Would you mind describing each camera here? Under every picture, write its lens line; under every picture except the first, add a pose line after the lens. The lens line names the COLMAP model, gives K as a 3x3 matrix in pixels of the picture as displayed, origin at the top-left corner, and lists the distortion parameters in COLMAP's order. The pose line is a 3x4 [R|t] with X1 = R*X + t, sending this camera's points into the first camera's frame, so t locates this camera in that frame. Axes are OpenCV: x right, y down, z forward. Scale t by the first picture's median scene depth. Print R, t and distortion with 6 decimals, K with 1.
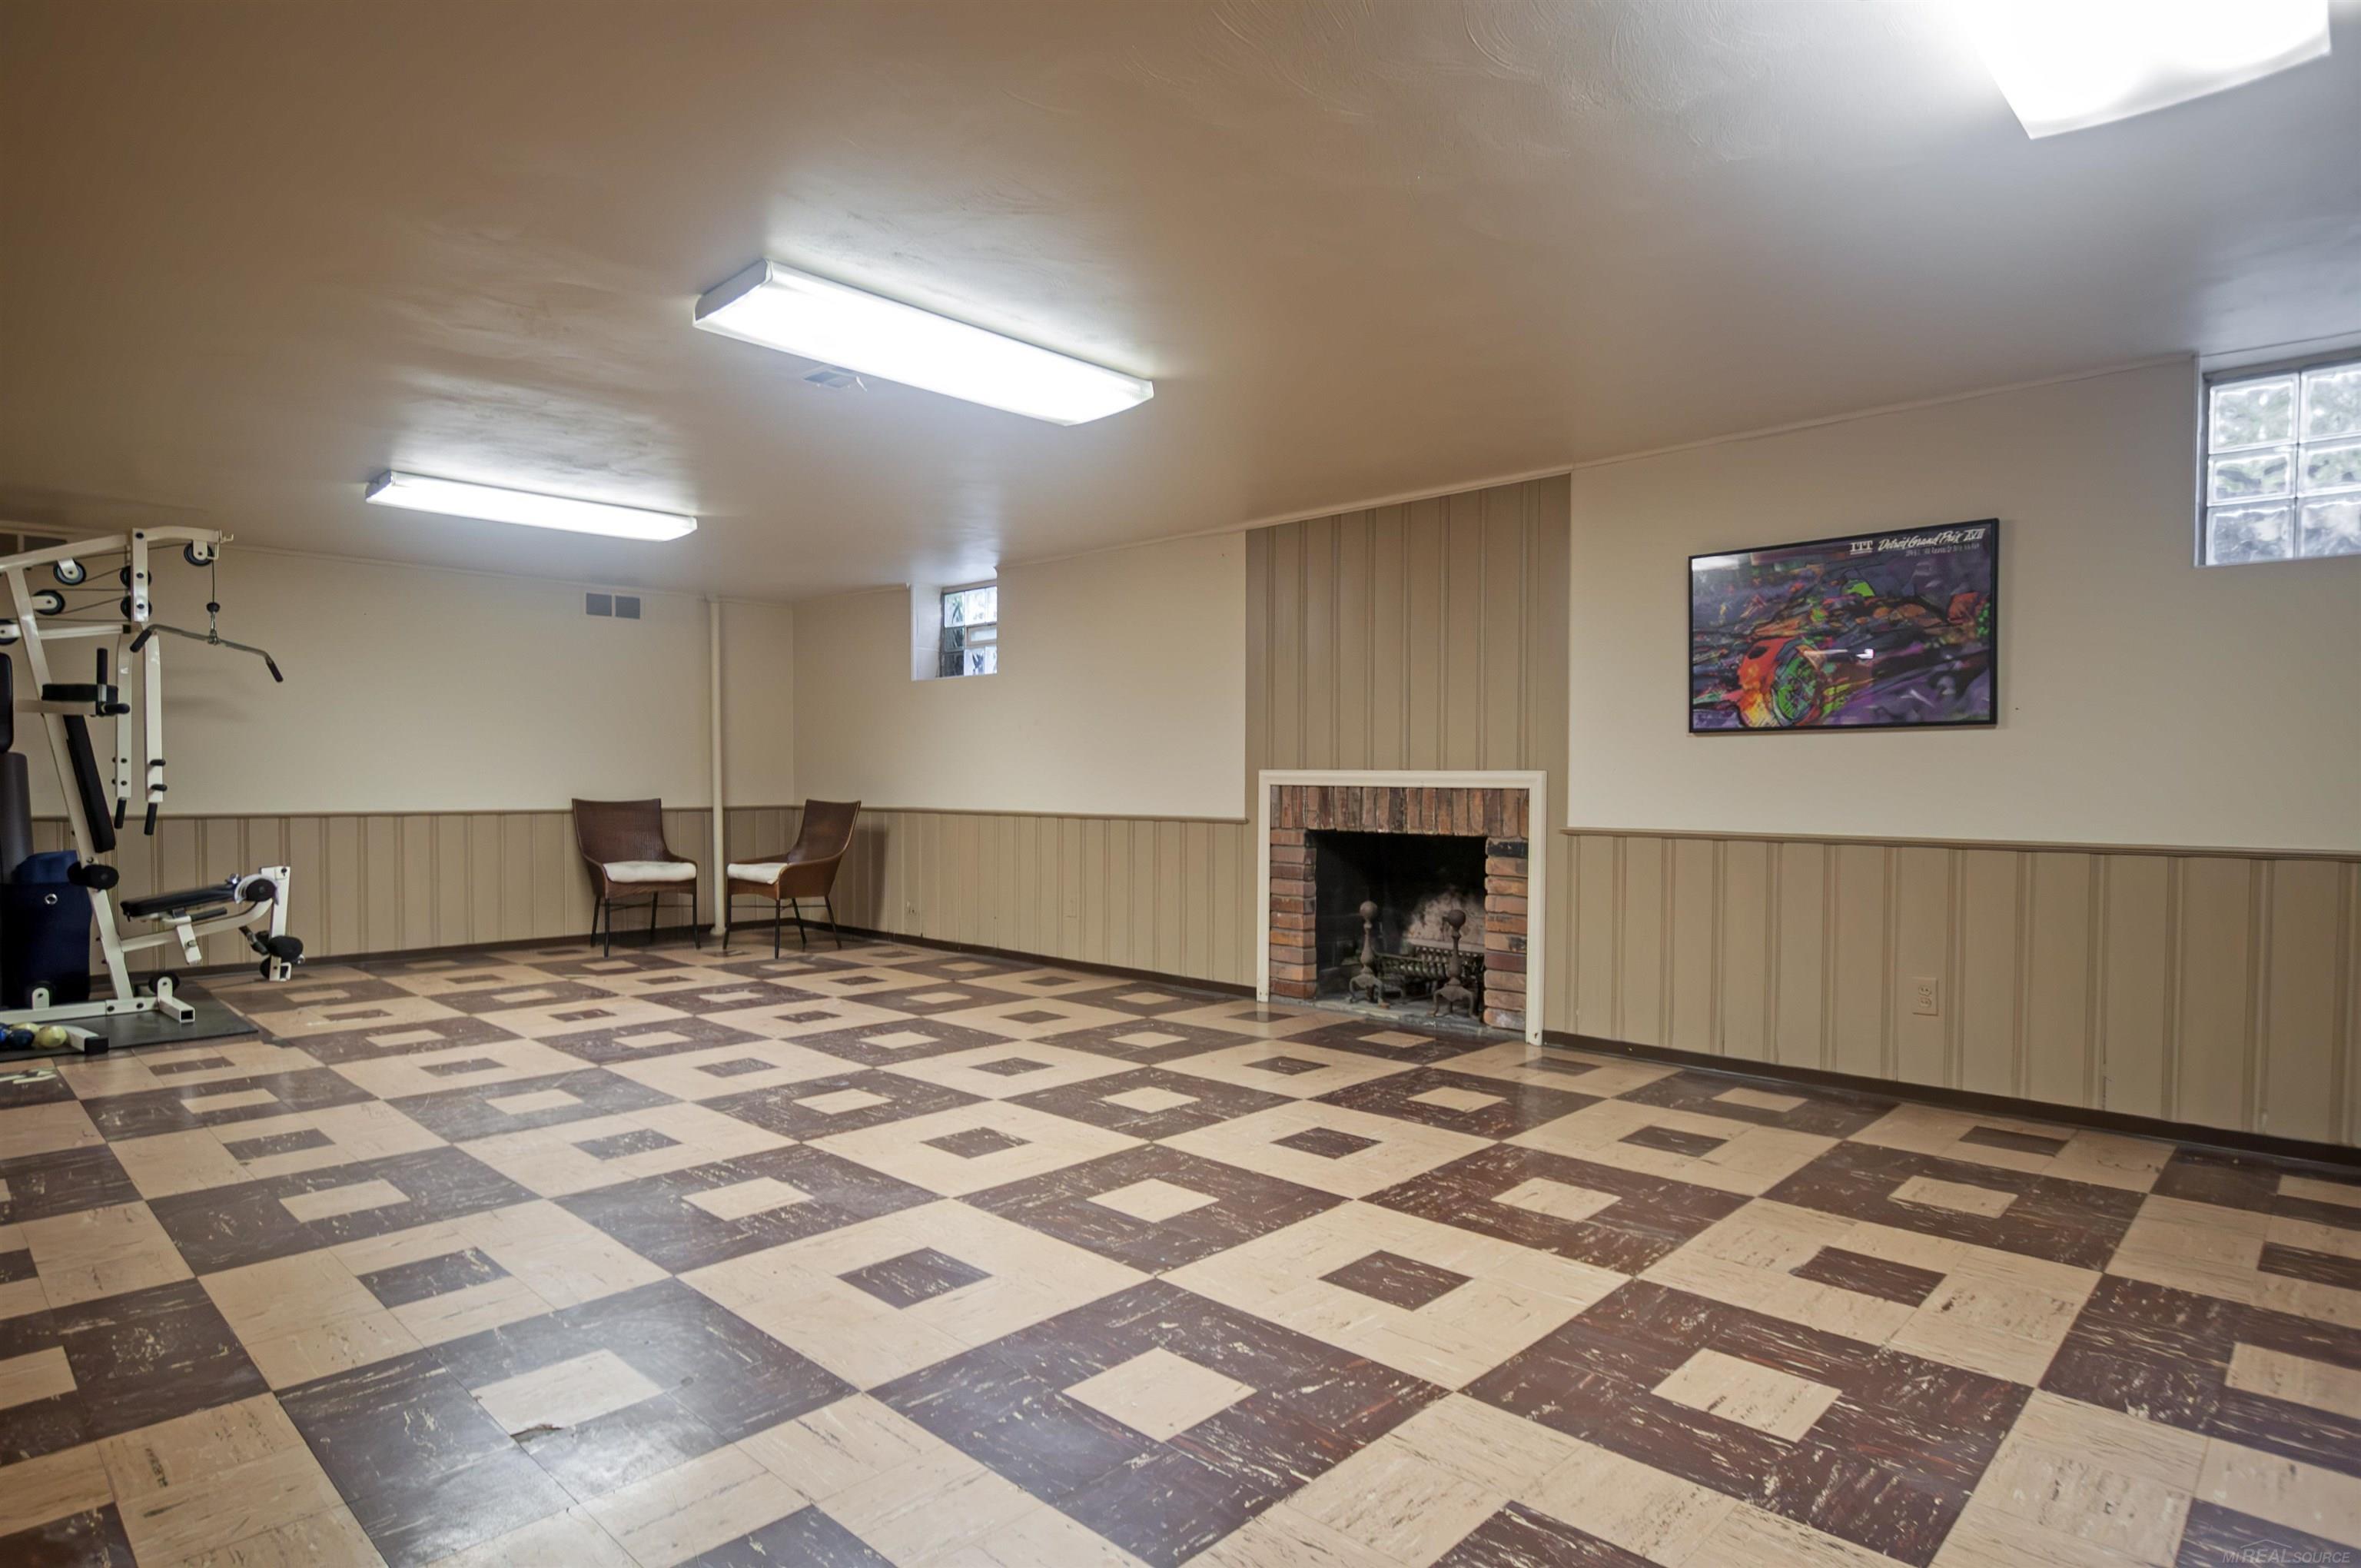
lens RADIAL K [[1315.8, 0, 1171.8], [0, 1315.8, 789.8], [0, 0, 1]] dist [-0.019051, 0.001298]
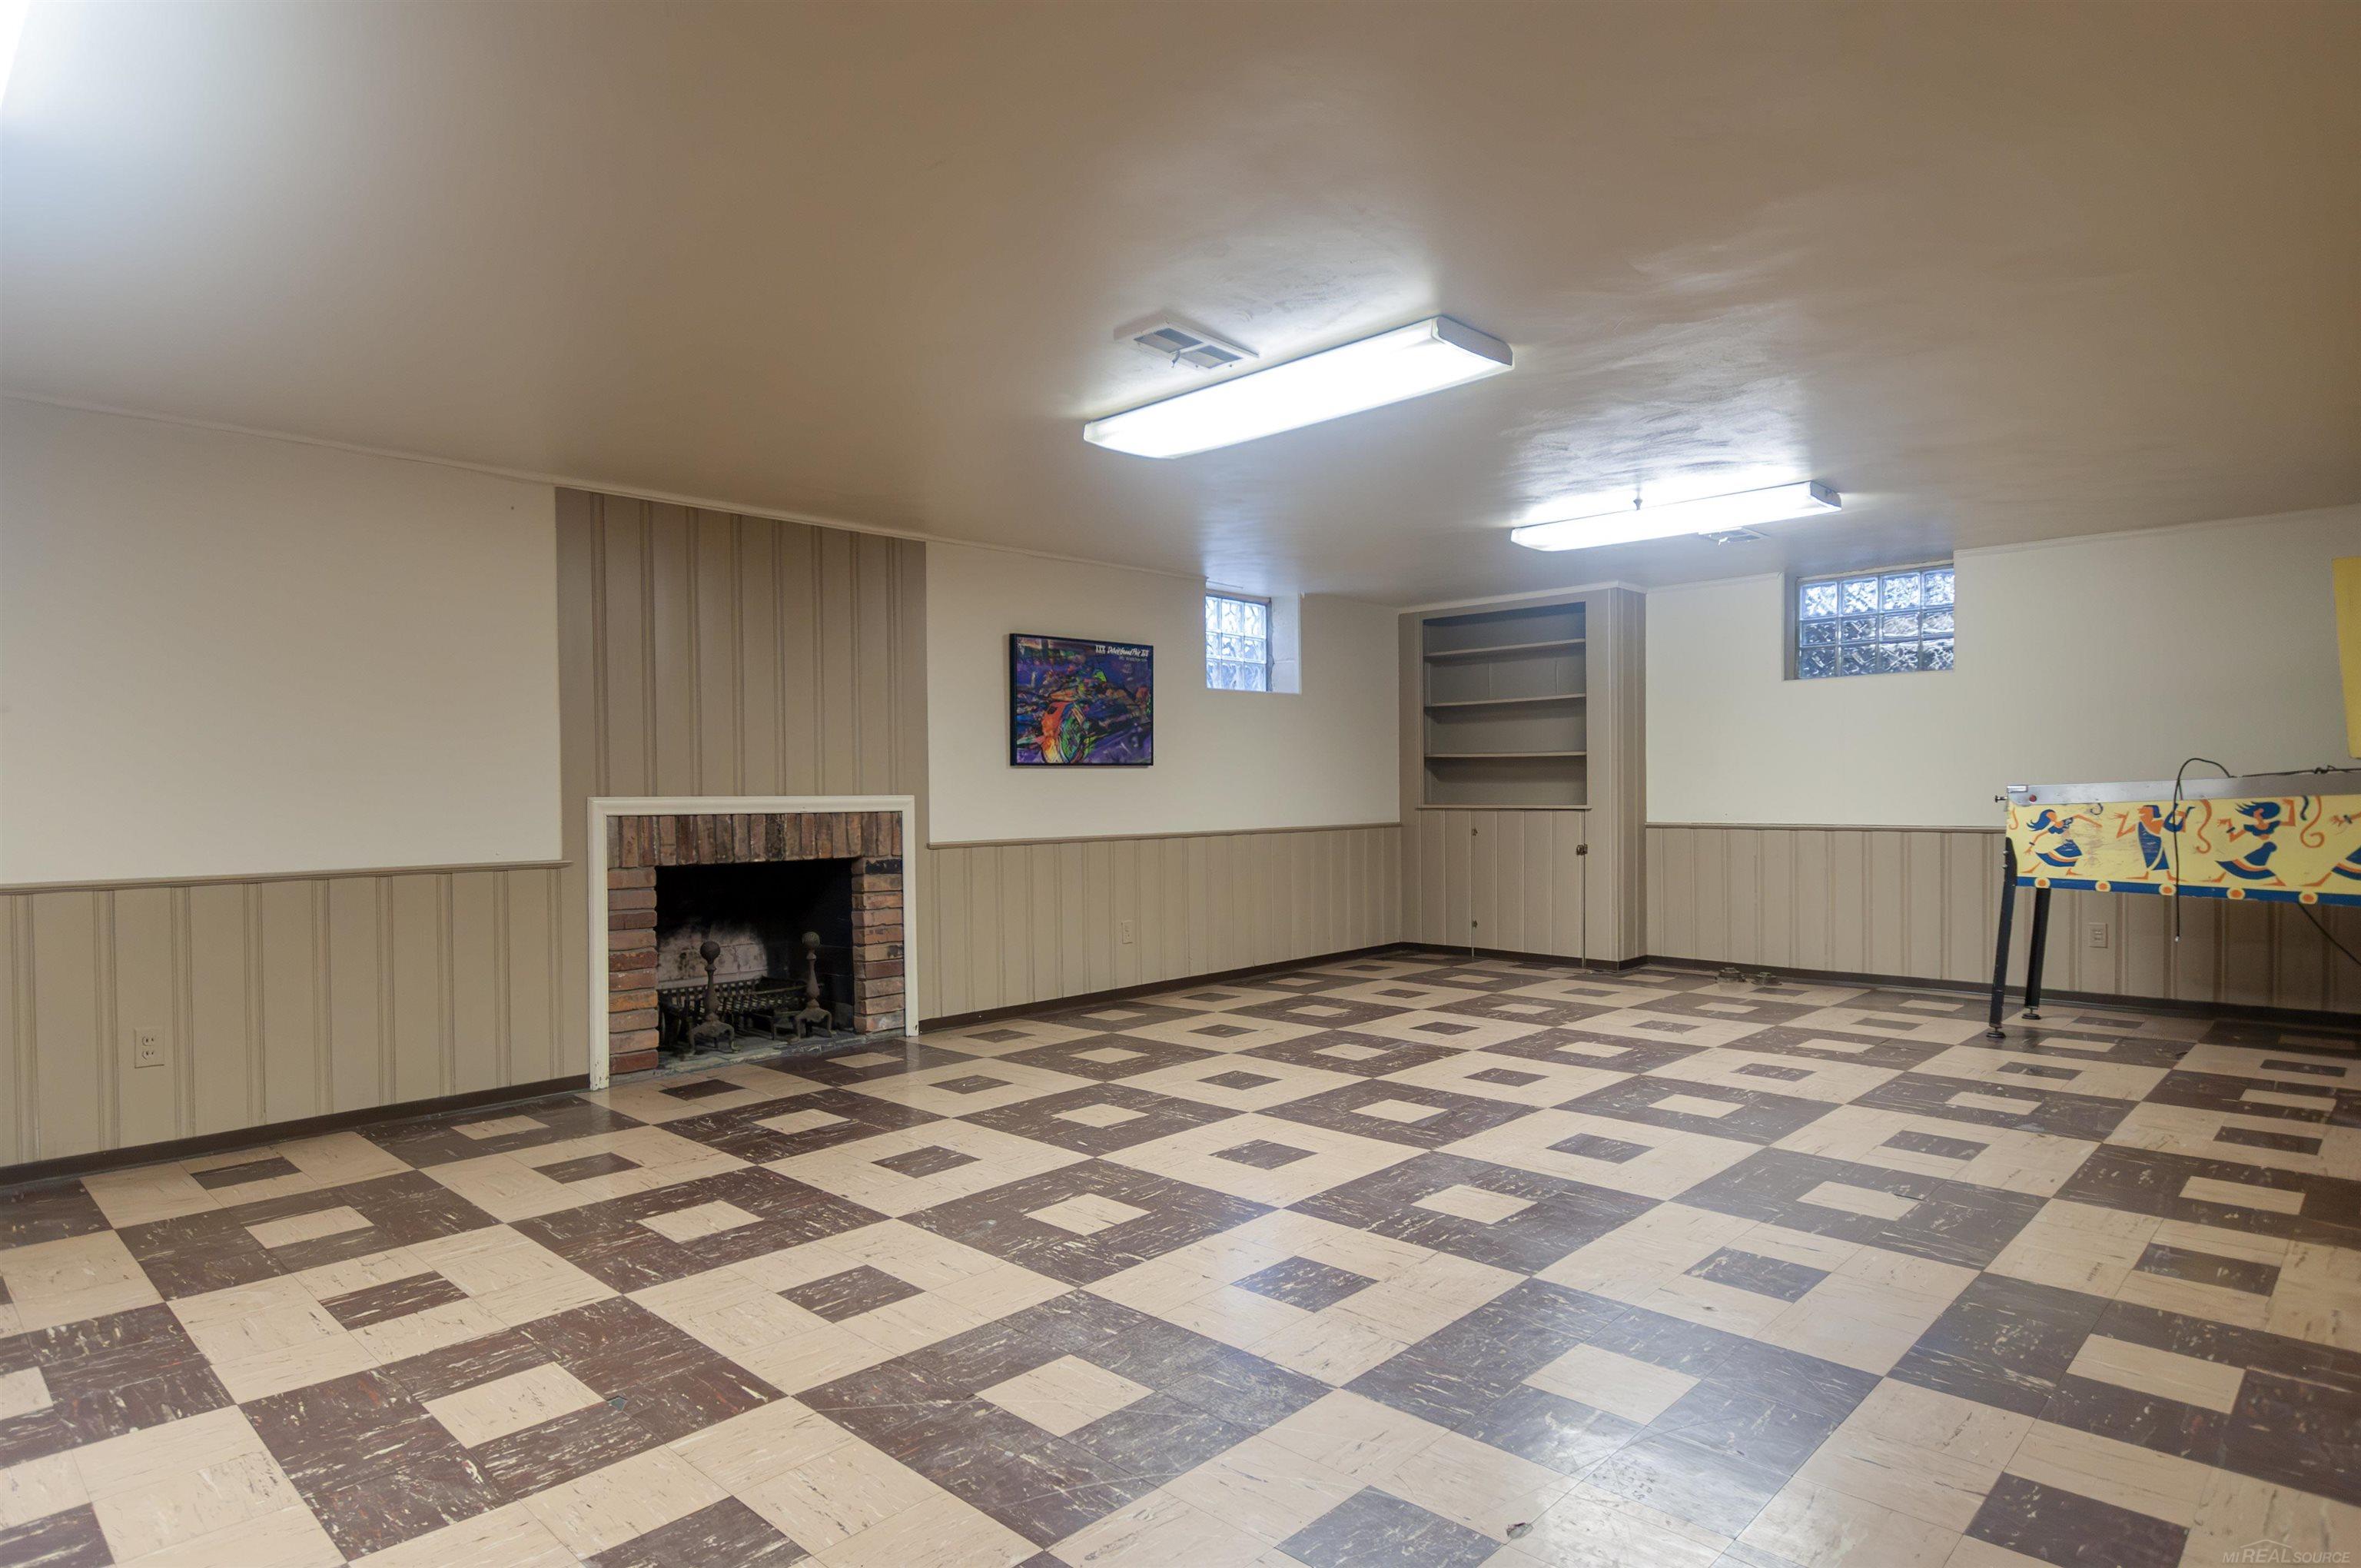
lens RADIAL K [[1315.8, 0, 1159.1], [0, 1315.8, 795.1], [0, 0, 1]] dist [-0.019051, 0.001298]
pose [[-0.004238, -0.004757, 0.999980, -0.877748], [0.020422, 0.999780, 0.004843, -0.015908], [-0.999782, 0.020442, -0.004140, 0.801797]]
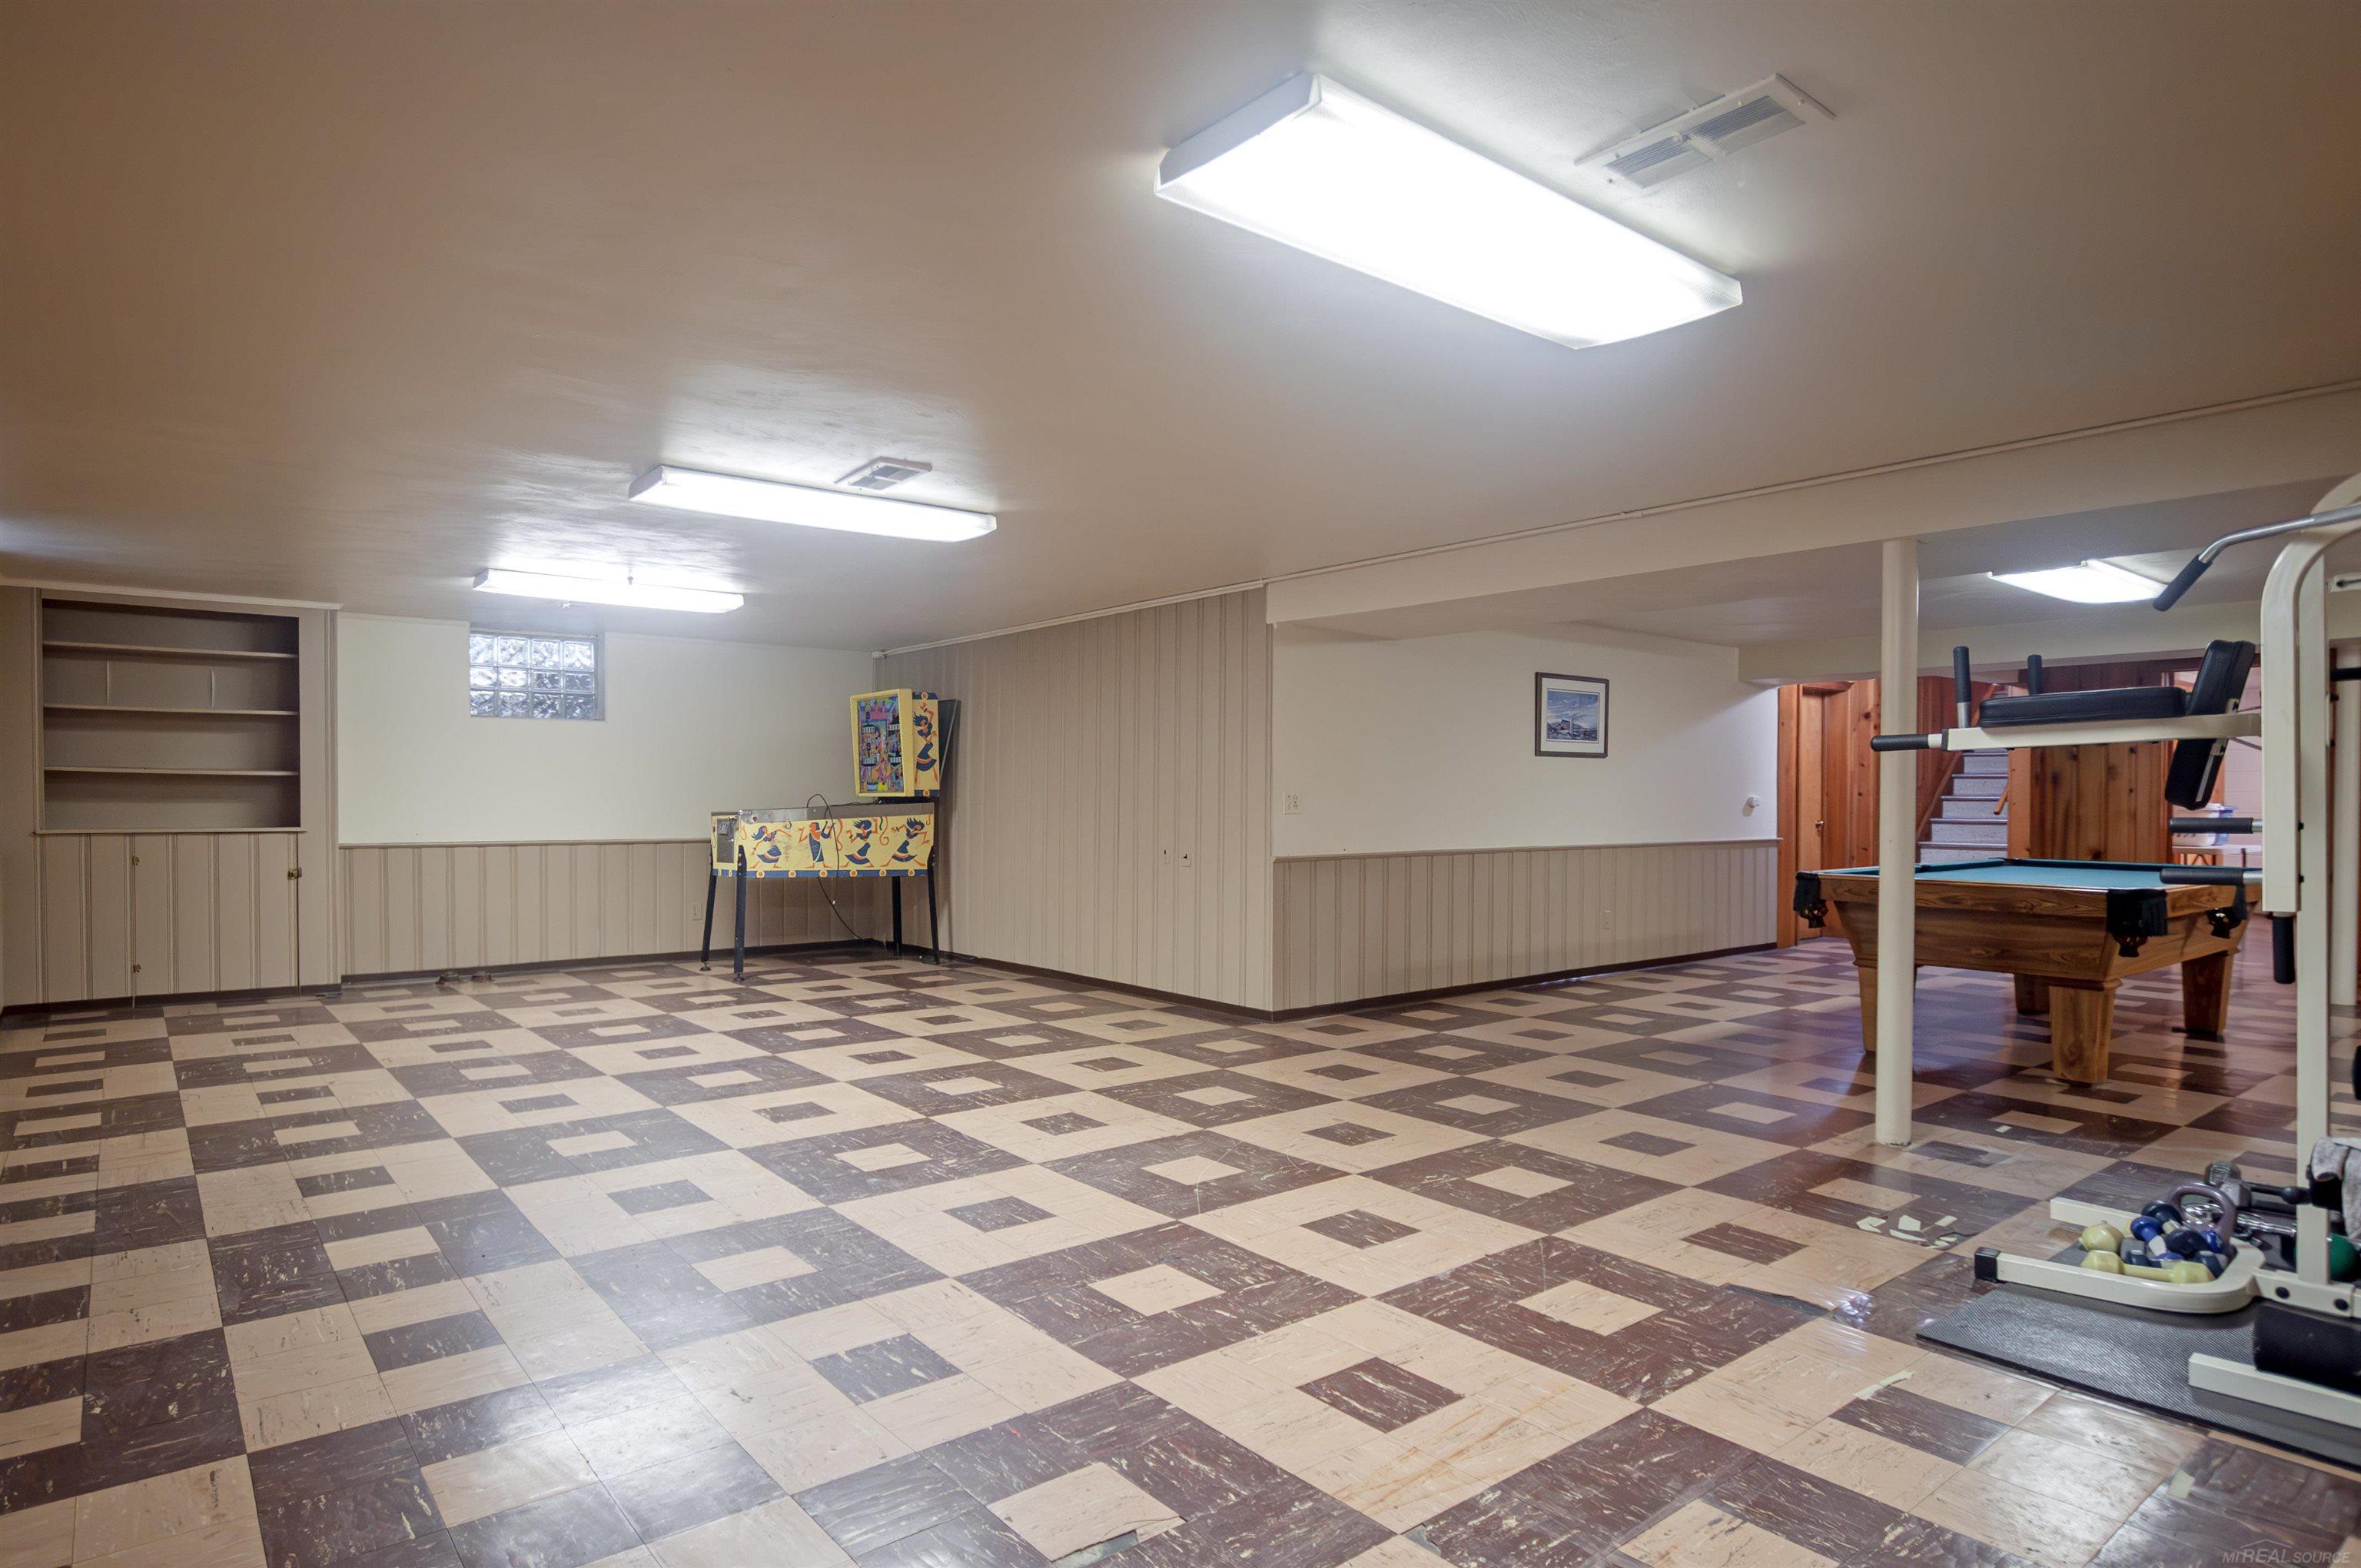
lens RADIAL K [[1315.8, 0, 1160.0], [0, 1315.8, 793.1], [0, 0, 1]] dist [-0.019051, 0.001298]
pose [[-0.991851, -0.001911, 0.127388, -0.490787], [-0.000960, 0.999971, 0.007524, -0.037621], [-0.127398, 0.007341, -0.991824, 1.641889]]
